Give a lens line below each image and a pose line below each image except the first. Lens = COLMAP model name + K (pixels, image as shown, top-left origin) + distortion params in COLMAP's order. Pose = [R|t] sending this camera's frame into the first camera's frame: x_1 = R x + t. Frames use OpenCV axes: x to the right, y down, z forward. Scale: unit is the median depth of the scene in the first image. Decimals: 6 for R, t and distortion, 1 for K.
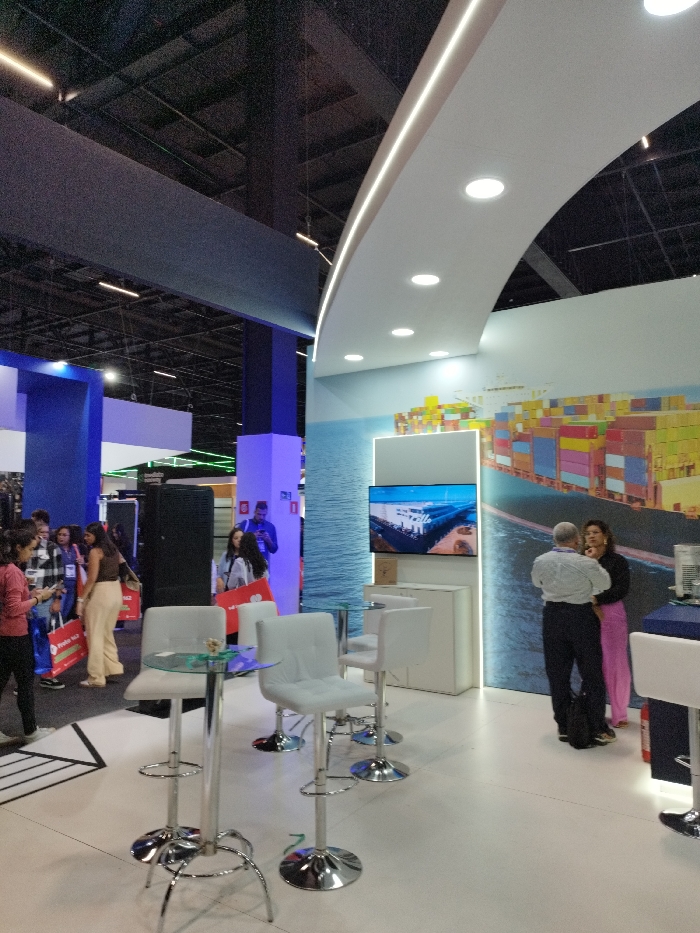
lens RADIAL K [[674.3, 0, 348.9], [0, 674.3, 467.3], [0, 0, 1]] dist [0.011944, -0.008140]
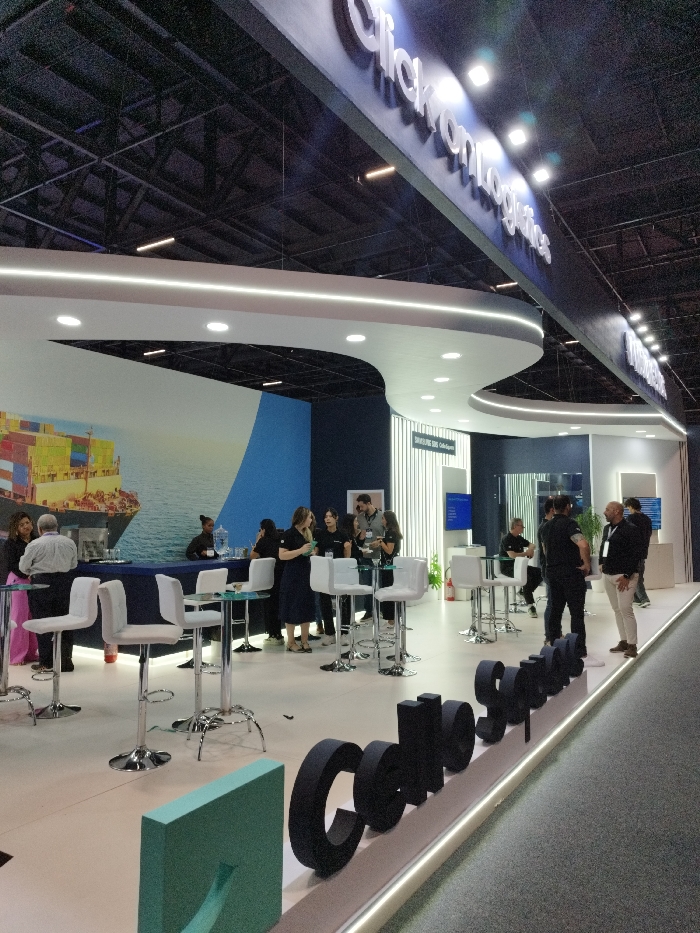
lens RADIAL K [[674.3, 0, 348.9], [0, 674.3, 467.3], [0, 0, 1]] dist [0.011944, -0.008140]
pose [[-0.016207, 0.071452, 0.997312, -0.918713], [-0.076142, 0.994459, -0.072485, 0.038217], [-0.996965, -0.077112, -0.010677, 0.380014]]
